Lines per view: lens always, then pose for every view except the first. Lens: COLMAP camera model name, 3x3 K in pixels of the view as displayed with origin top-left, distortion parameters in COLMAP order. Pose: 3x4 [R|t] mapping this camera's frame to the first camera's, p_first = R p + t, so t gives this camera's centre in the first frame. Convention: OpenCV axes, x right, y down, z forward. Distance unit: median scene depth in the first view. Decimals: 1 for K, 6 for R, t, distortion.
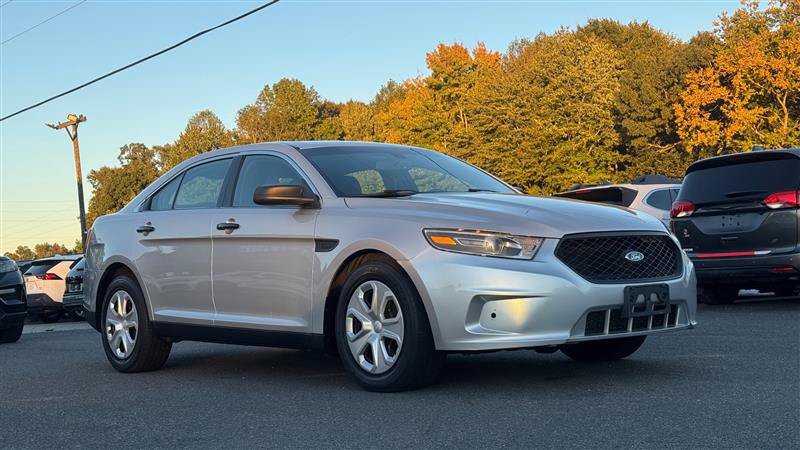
lens RADIAL K [[1117.5, 0, 403.5], [0, 1117.5, 221.6], [0, 0, 1]] dist [0.154460, 0.000000]
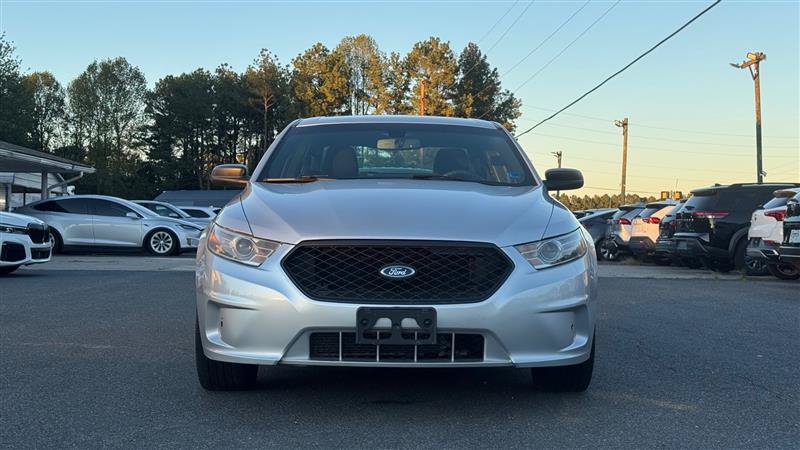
lens RADIAL K [[1118.9, 0, 403.5], [0, 1118.9, 226.8], [0, 0, 1]] dist [0.148164, 0.000000]
pose [[0.770251, 0.065140, -0.634406, 0.066623], [-0.024790, 0.997076, 0.072280, -0.005627], [0.637259, -0.039946, 0.769614, 0.033847]]
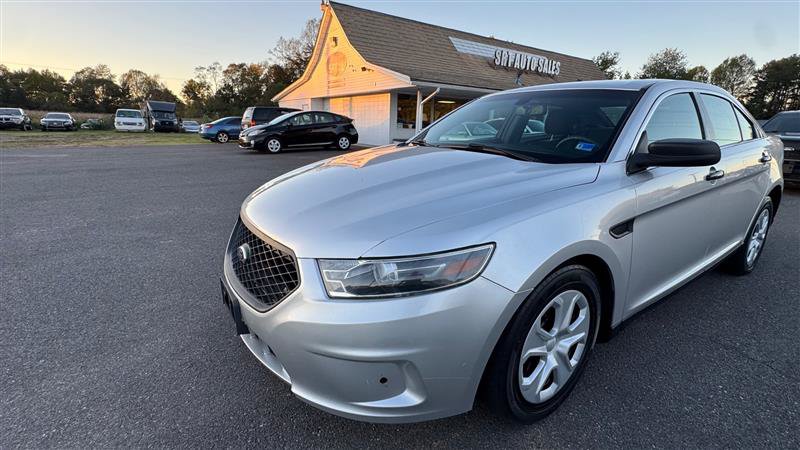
lens RADIAL K [[368.0, 0, 400.2], [0, 368.0, 223.4], [0, 0, 1]] dist [-0.004139, 0.000366]
pose [[-0.099182, 0.314235, -0.944150, 0.041588], [0.026449, 0.949326, 0.313179, -0.007026], [0.994718, 0.006090, -0.102468, 0.105222]]
